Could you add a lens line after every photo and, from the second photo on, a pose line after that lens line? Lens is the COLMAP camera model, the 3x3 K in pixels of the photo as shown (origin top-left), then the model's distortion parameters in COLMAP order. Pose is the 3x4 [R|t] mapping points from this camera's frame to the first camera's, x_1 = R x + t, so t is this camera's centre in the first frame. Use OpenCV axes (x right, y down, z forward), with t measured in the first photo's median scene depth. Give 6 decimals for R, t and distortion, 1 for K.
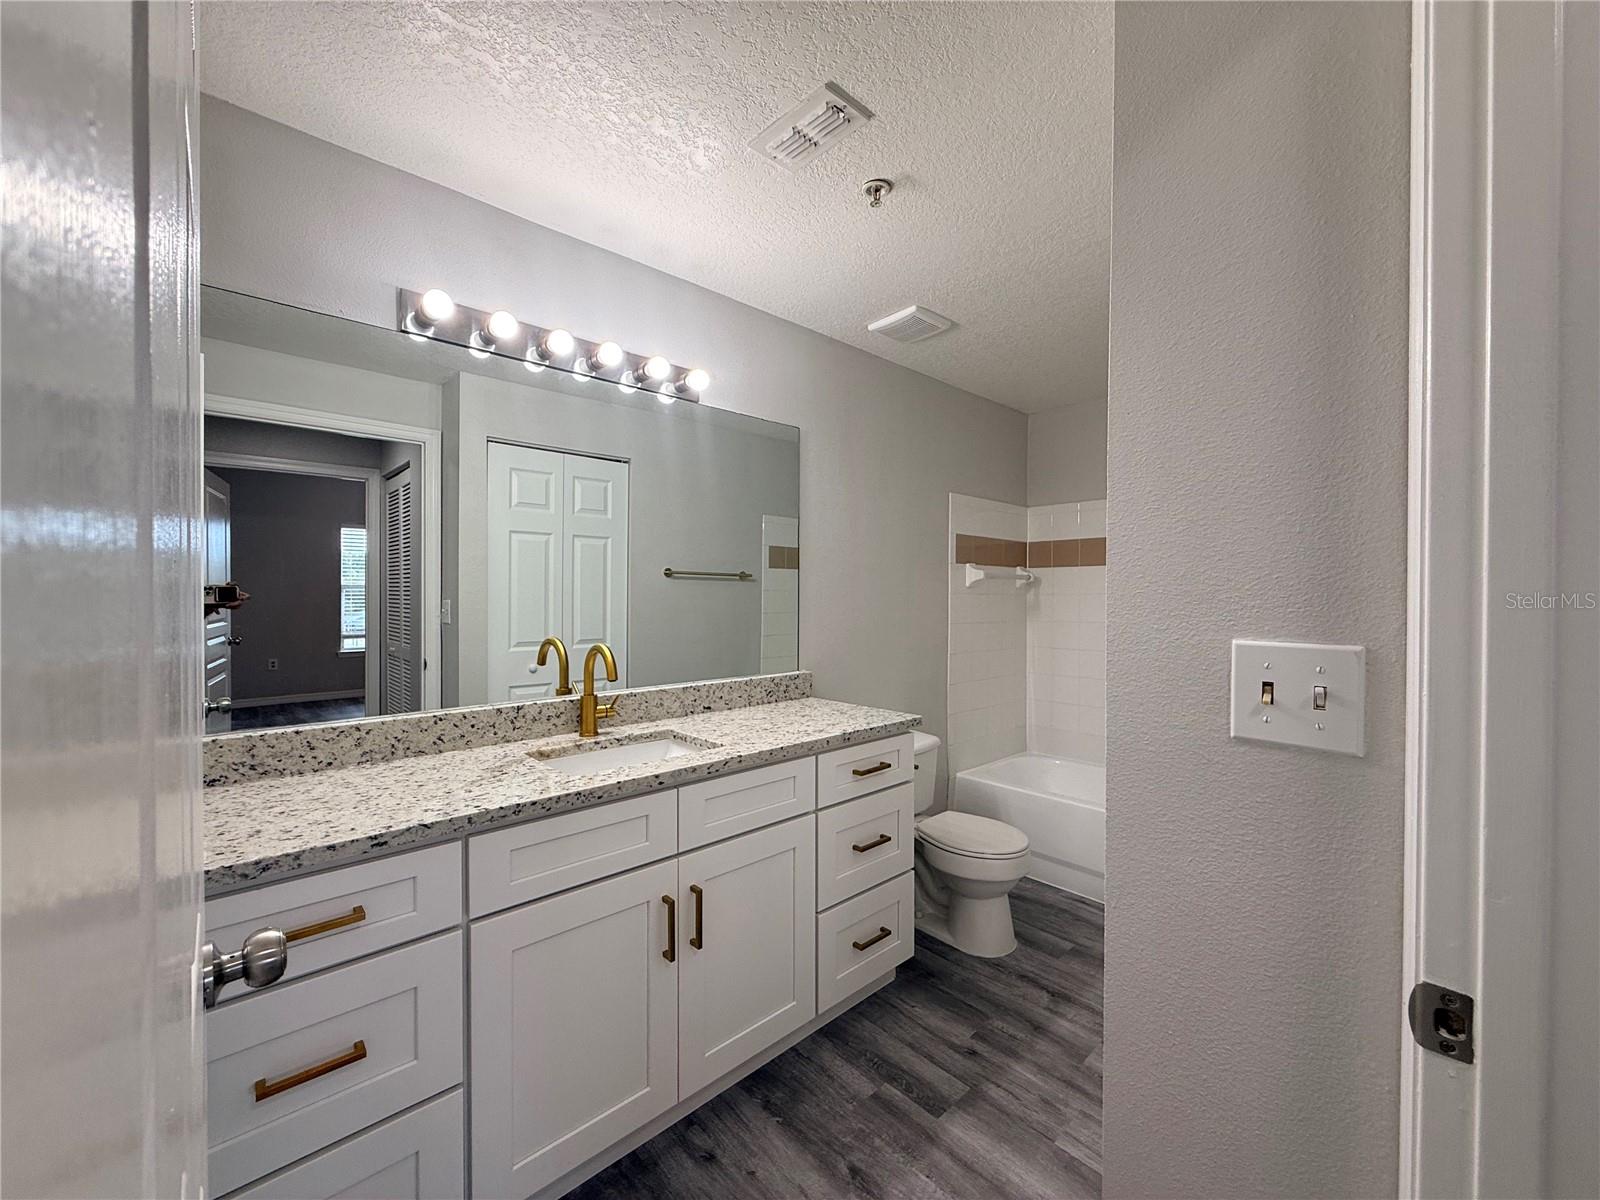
lens RADIAL K [[637.1, 0, 795.7], [0, 637.1, 602.1], [0, 0, 1]] dist [0.000590, -0.000275]
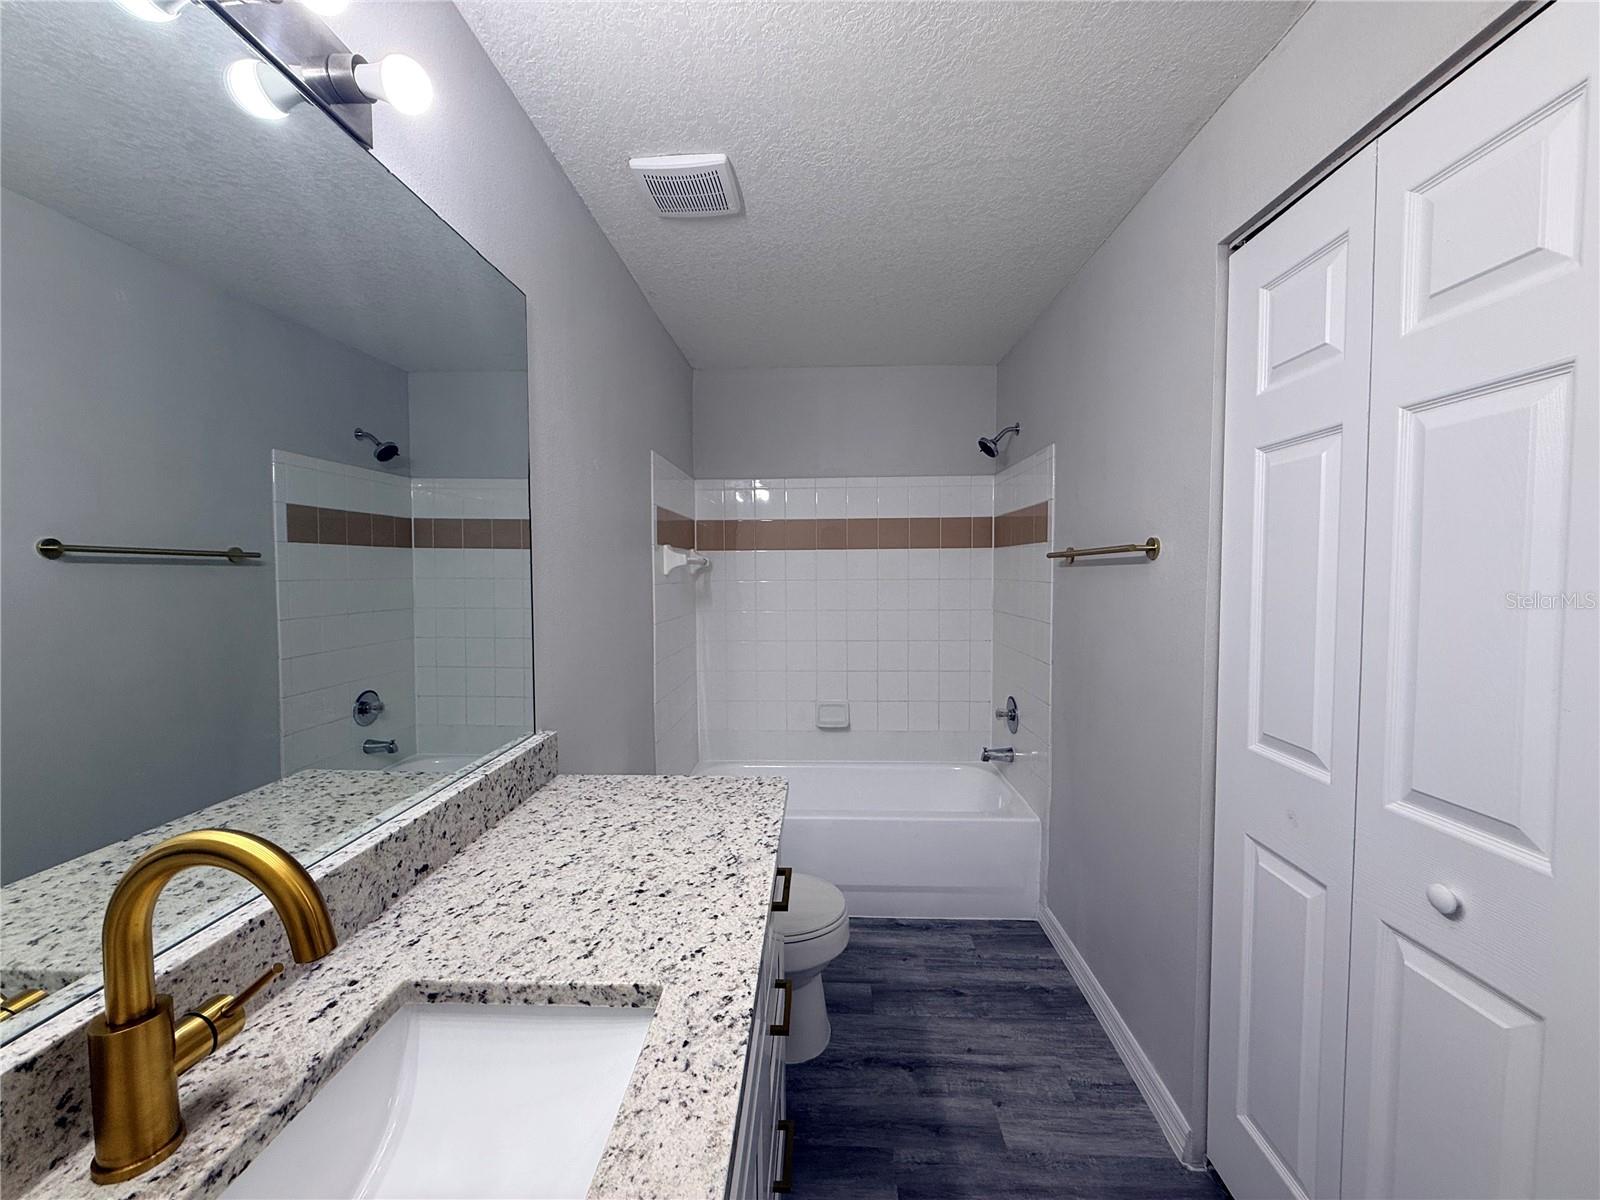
lens RADIAL K [[637.1, 0, 795.7], [0, 637.1, 602.1], [0, 0, 1]] dist [0.000590, -0.000275]
pose [[0.706388, -0.041897, 0.706584, -0.228237], [0.014707, 0.998900, 0.044527, -0.031030], [-0.707672, -0.021061, 0.706227, 0.445046]]
